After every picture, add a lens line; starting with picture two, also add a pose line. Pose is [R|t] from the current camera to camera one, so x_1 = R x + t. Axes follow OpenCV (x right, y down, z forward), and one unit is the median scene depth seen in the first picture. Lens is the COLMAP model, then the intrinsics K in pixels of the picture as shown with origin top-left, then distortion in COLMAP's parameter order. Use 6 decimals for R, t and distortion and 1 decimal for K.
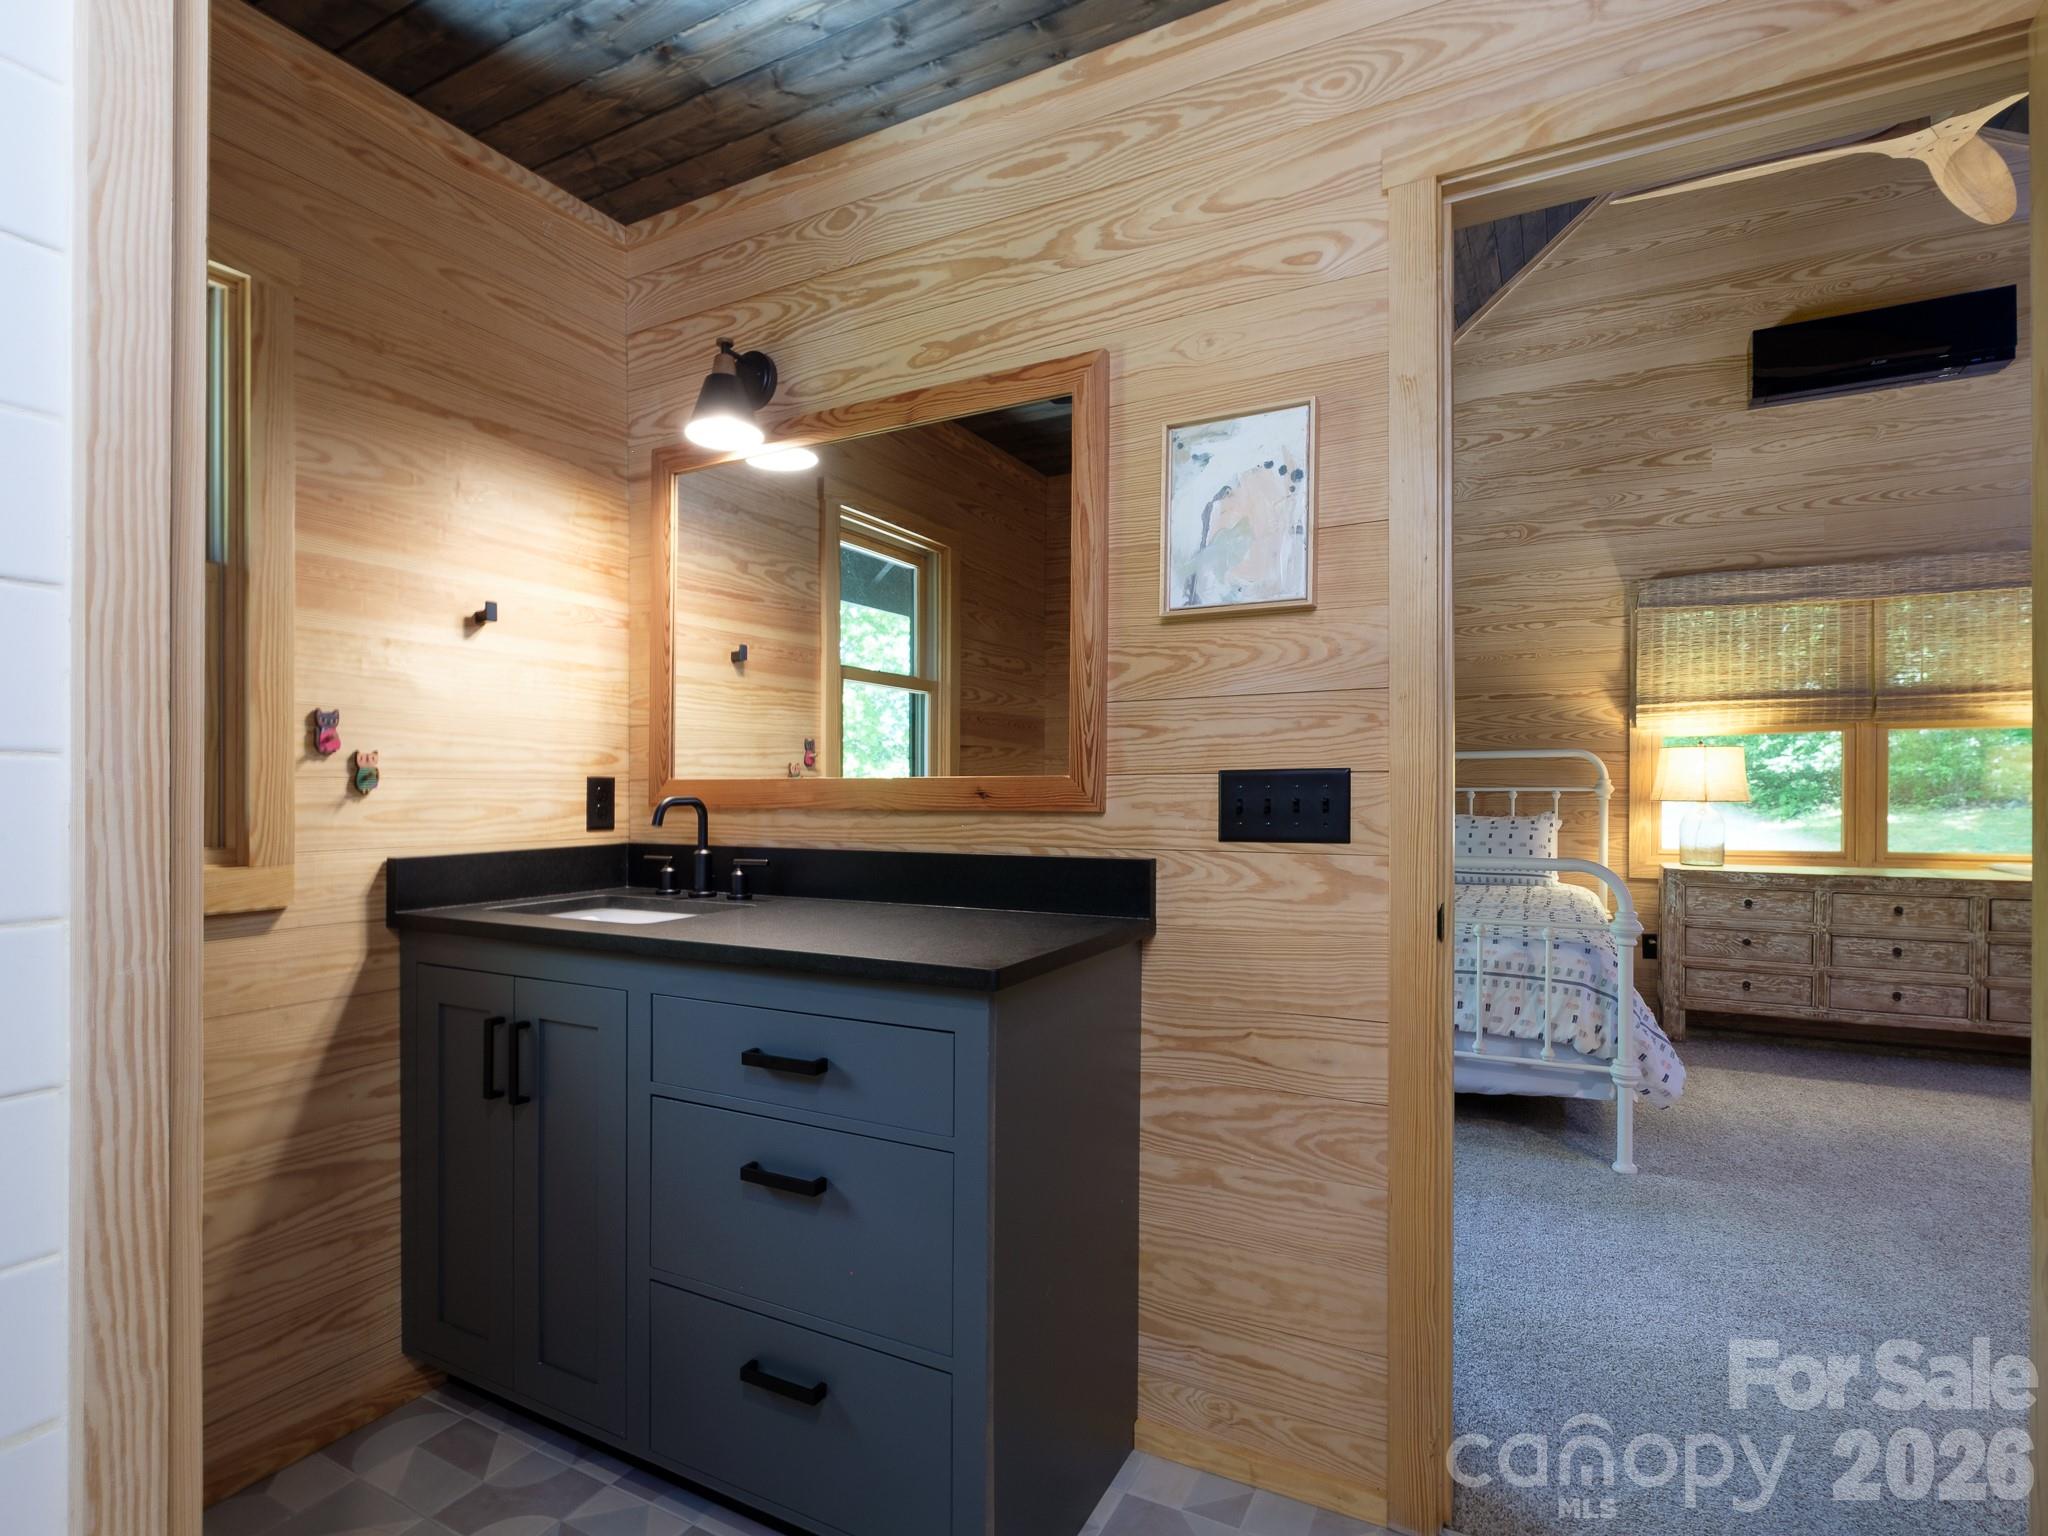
lens RADIAL K [[1034.8, 0, 1018.7], [0, 1034.8, 782.8], [0, 0, 1]] dist [0.004684, -0.002096]
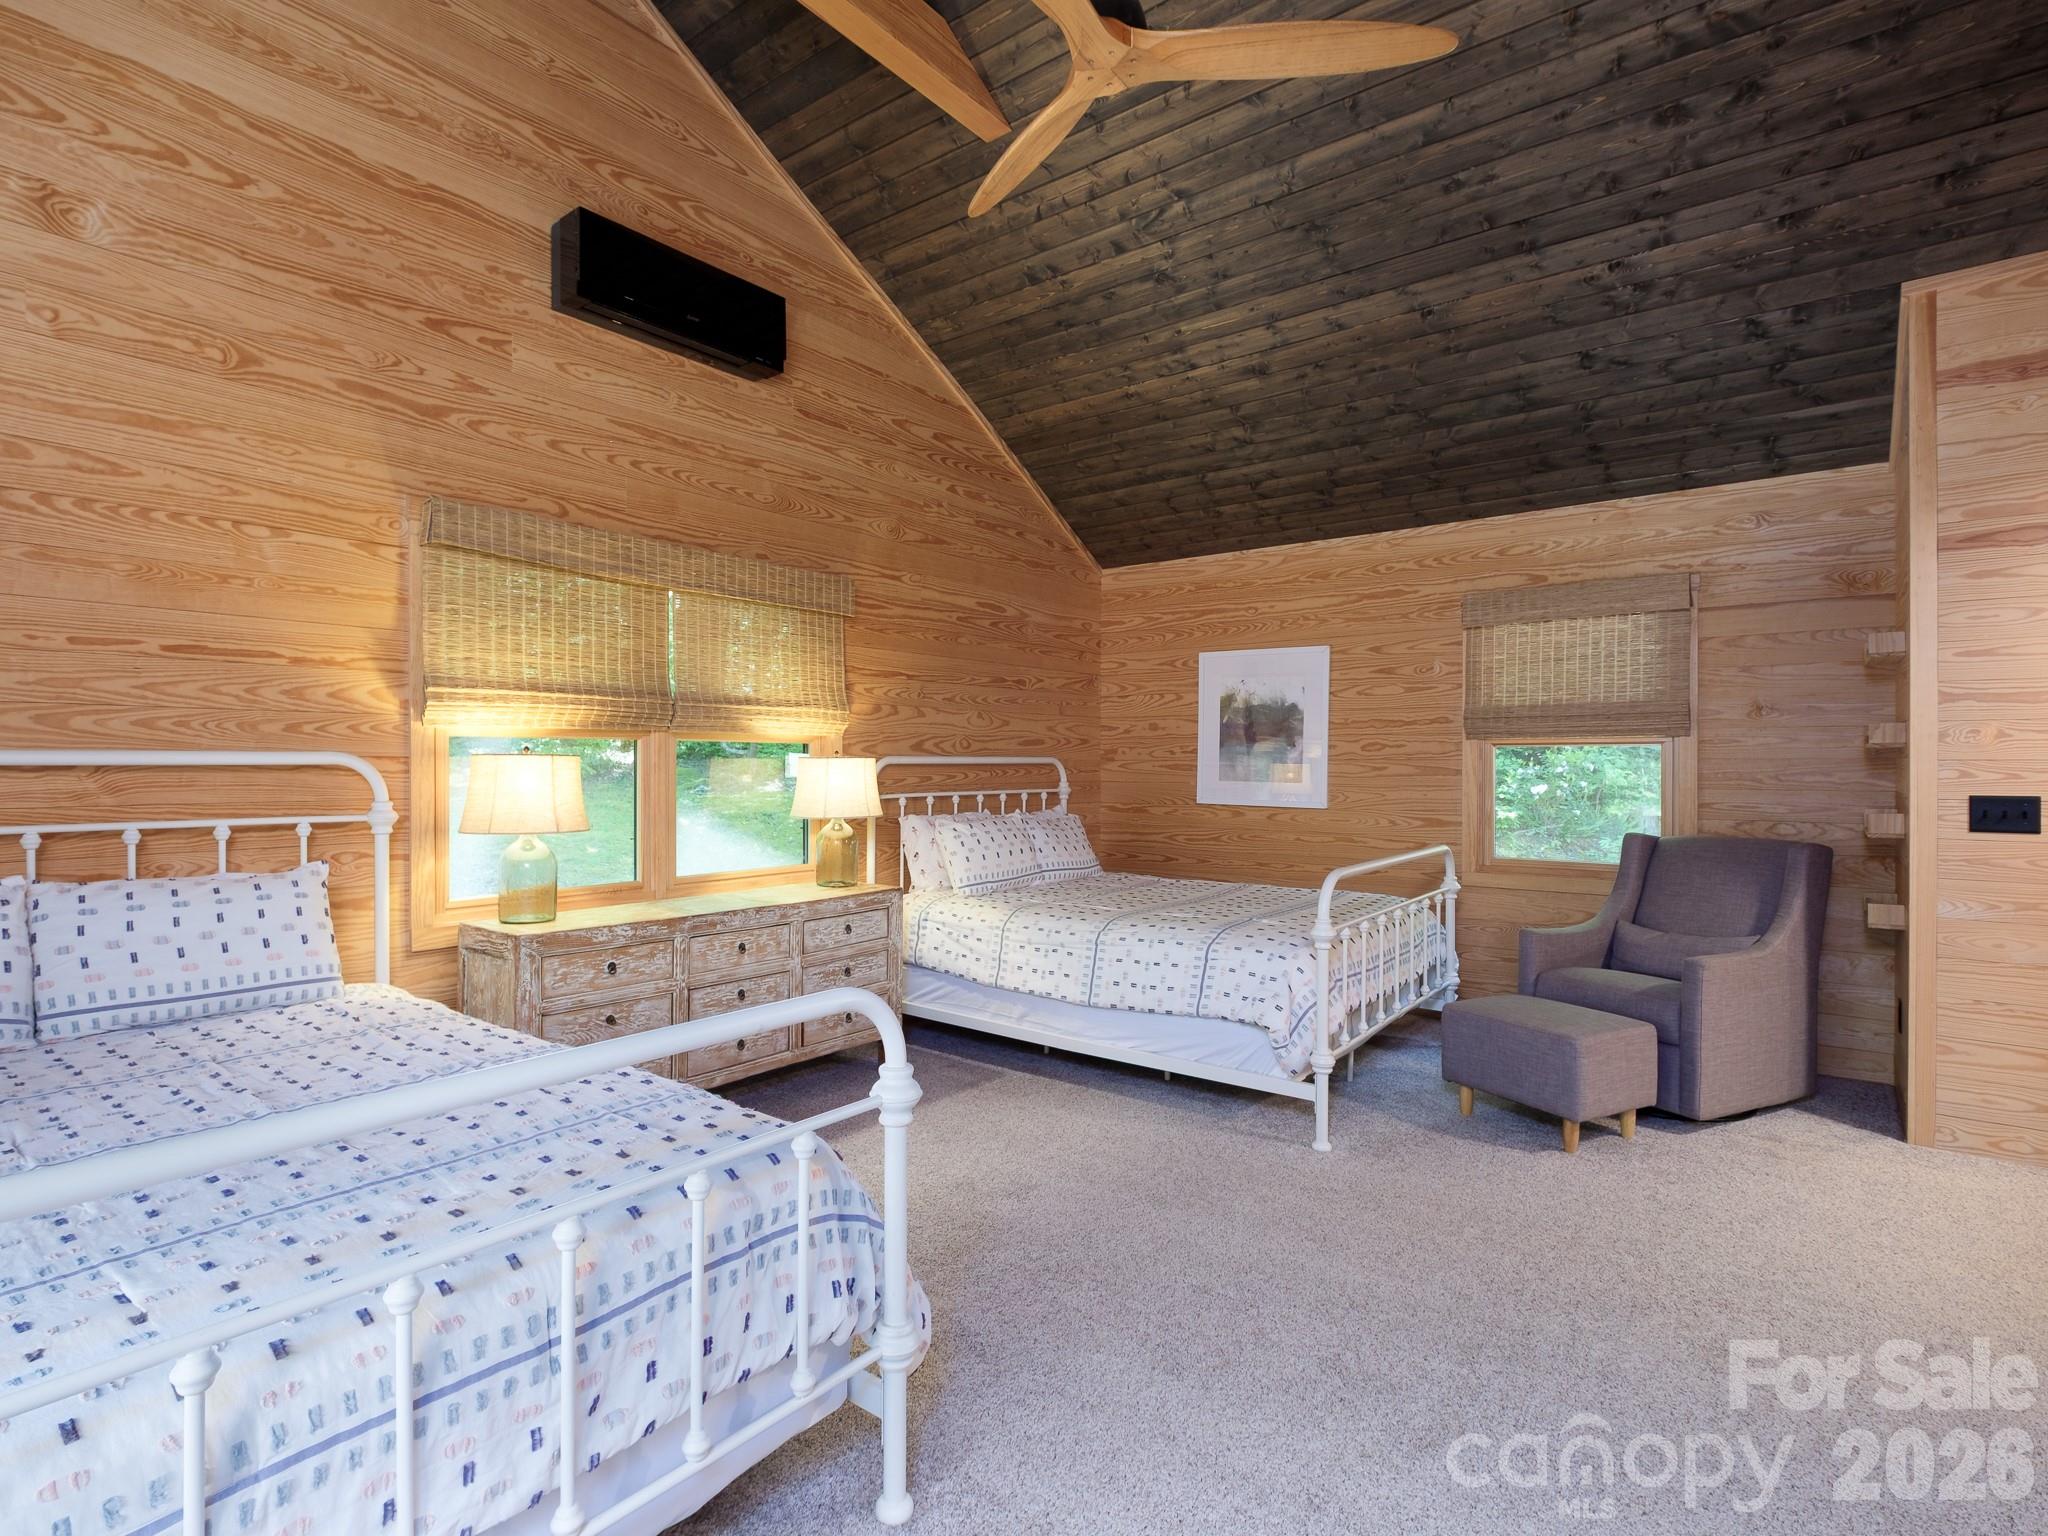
lens RADIAL K [[1034.8, 0, 1015.9], [0, 1034.8, 771.2], [0, 0, 1]] dist [0.004684, -0.002096]
pose [[0.175198, -0.001504, 0.984532, 0.016699], [-0.007745, 0.999966, 0.002905, -0.026990], [-0.984503, -0.008134, 0.175181, 0.526243]]
